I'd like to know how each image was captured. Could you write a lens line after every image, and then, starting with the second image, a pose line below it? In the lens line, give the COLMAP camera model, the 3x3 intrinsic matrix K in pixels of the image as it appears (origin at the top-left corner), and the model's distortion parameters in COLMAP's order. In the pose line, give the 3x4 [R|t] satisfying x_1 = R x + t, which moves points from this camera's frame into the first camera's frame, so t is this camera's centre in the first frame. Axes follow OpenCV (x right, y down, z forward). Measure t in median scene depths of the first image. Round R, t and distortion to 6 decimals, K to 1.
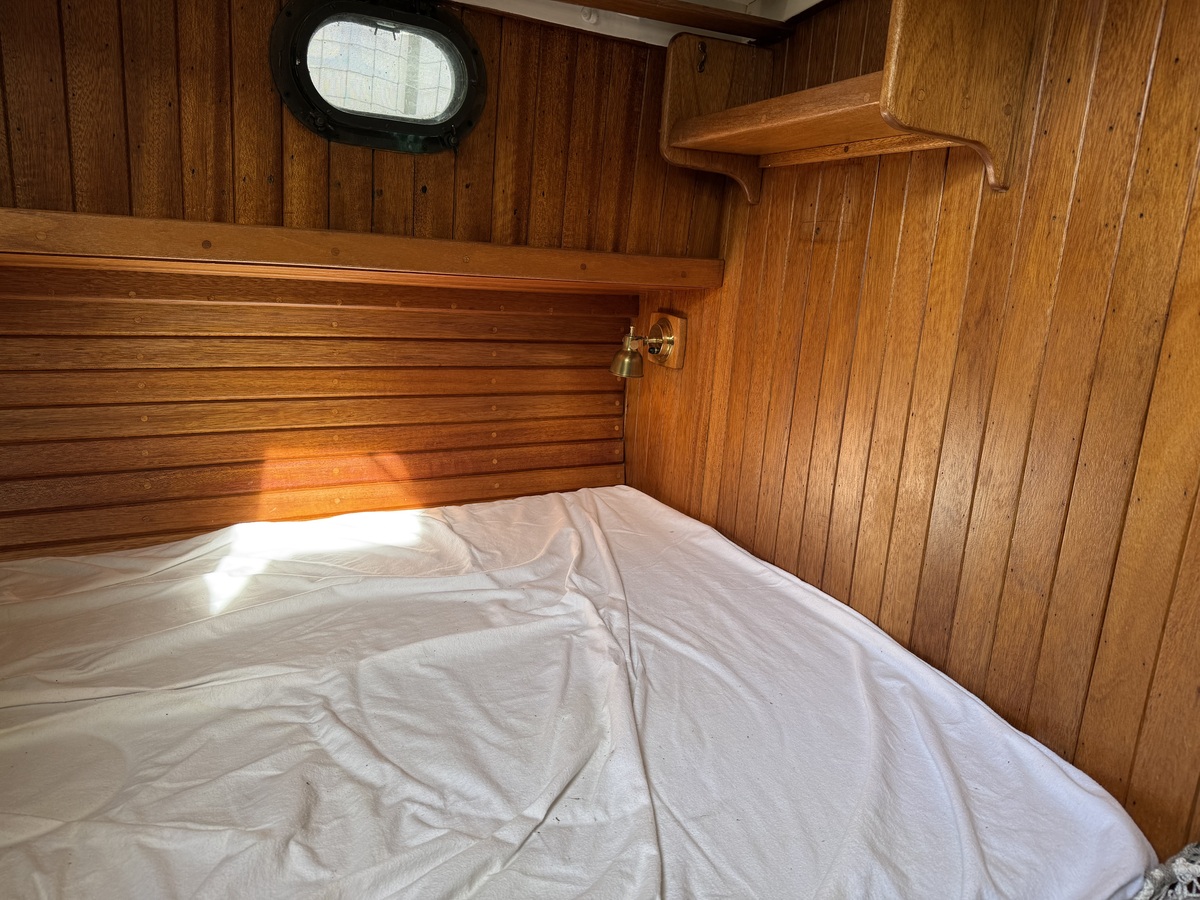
lens RADIAL K [[849.4, 0, 610.1], [0, 849.4, 454.3], [0, 0, 1]] dist [0.034945, -0.049670]
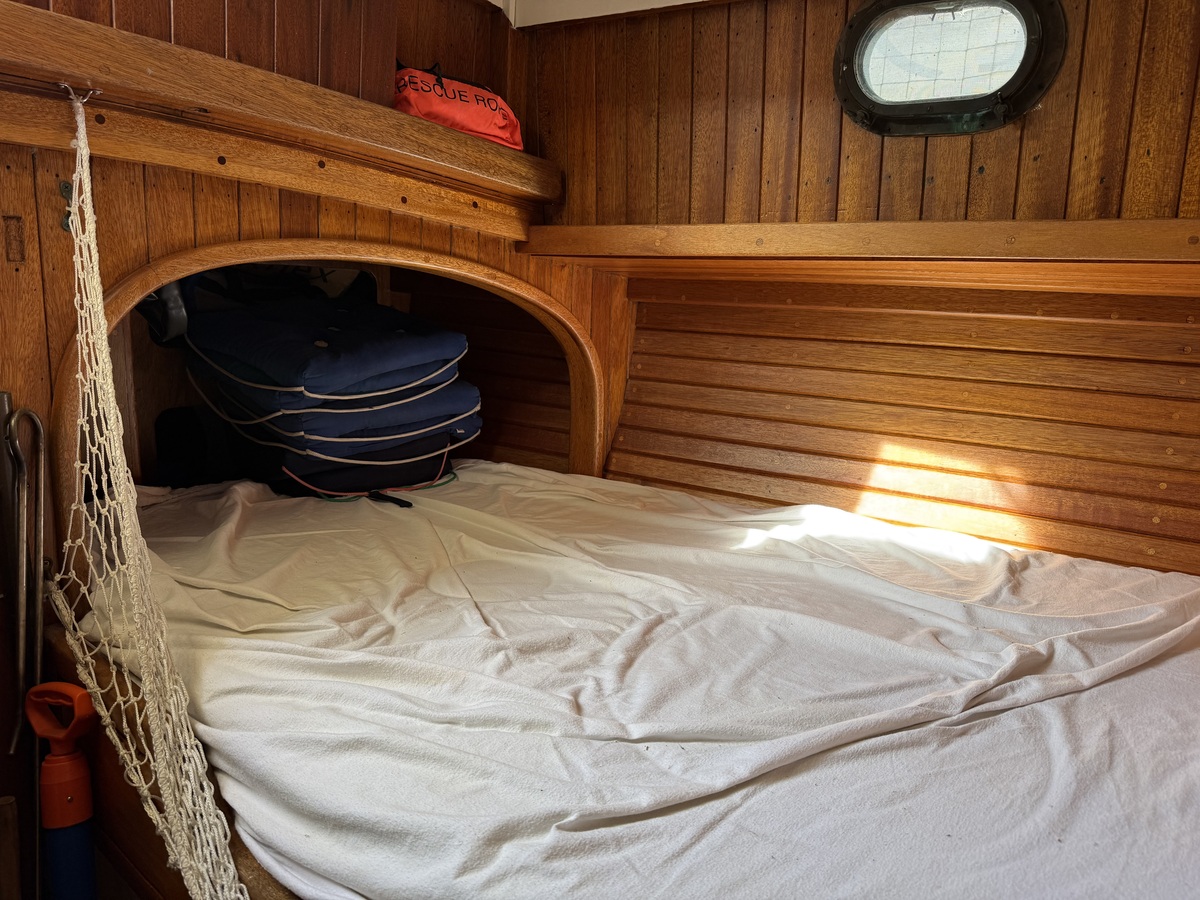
lens RADIAL K [[849.4, 0, 577.7], [0, 849.4, 445.8], [0, 0, 1]] dist [0.034945, -0.049670]
pose [[0.430308, 0.118930, -0.894813, 0.433808], [-0.214626, 0.976335, 0.026553, 0.047126], [0.876796, 0.180624, 0.445650, 0.250021]]
